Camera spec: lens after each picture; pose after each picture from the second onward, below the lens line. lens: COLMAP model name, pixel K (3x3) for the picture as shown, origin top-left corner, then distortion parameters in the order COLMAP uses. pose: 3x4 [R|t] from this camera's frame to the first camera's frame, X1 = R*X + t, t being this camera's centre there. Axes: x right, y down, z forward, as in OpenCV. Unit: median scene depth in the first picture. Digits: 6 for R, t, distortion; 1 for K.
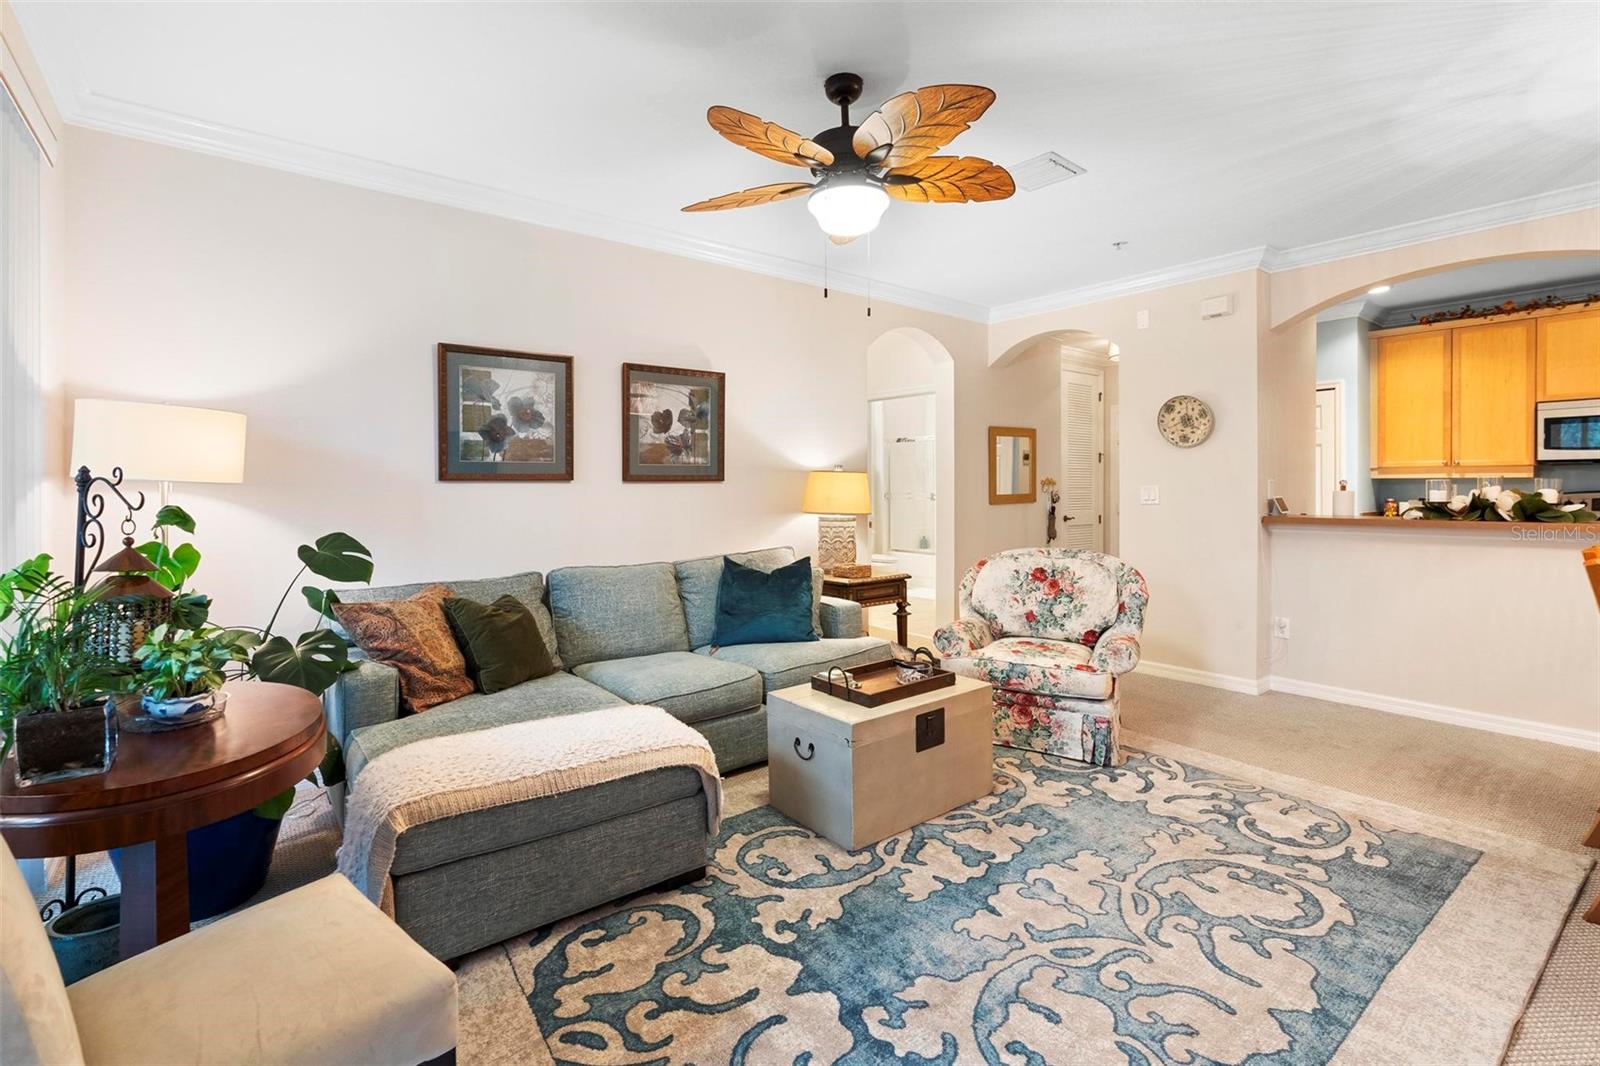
lens RADIAL K [[729.5, 0, 792.0], [0, 729.5, 498.0], [0, 0, 1]] dist [-0.008533, 0.004043]
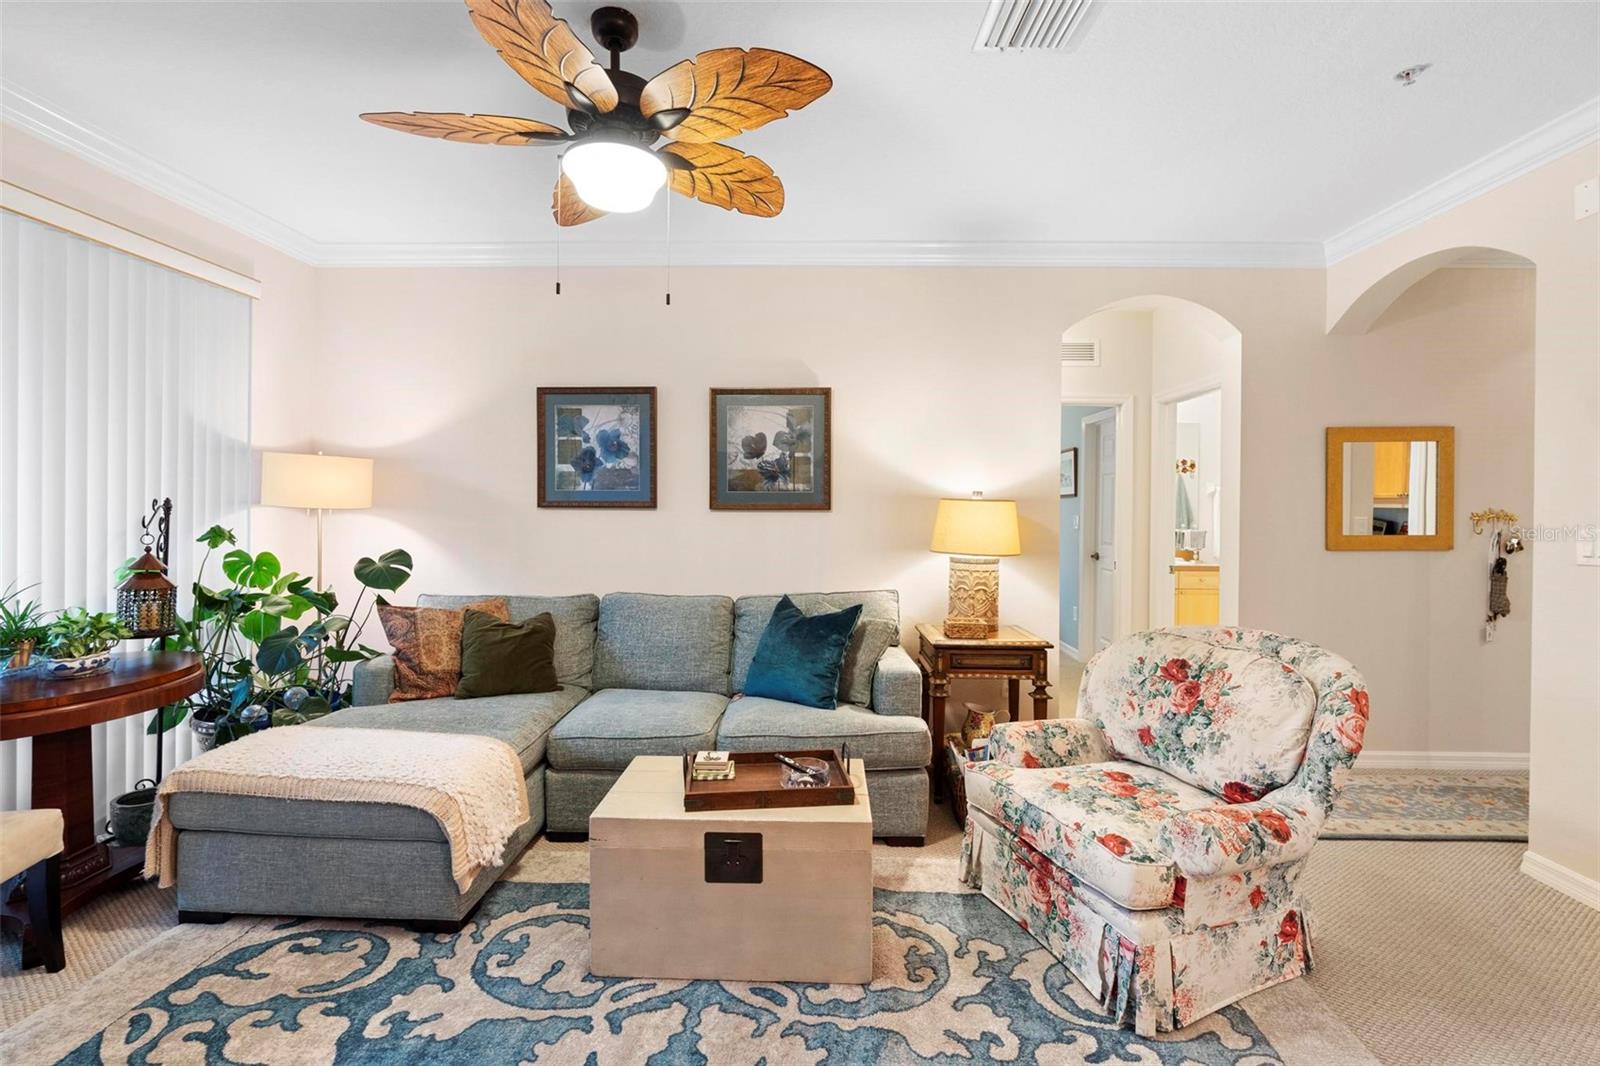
lens RADIAL K [[729.5, 0, 791.6], [0, 729.5, 511.6], [0, 0, 1]] dist [-0.008533, 0.004043]
pose [[0.764943, 0.012386, -0.643979, 0.518233], [-0.021267, 0.999756, -0.006032, -0.017458], [0.643747, 0.018309, 0.765020, 0.353094]]
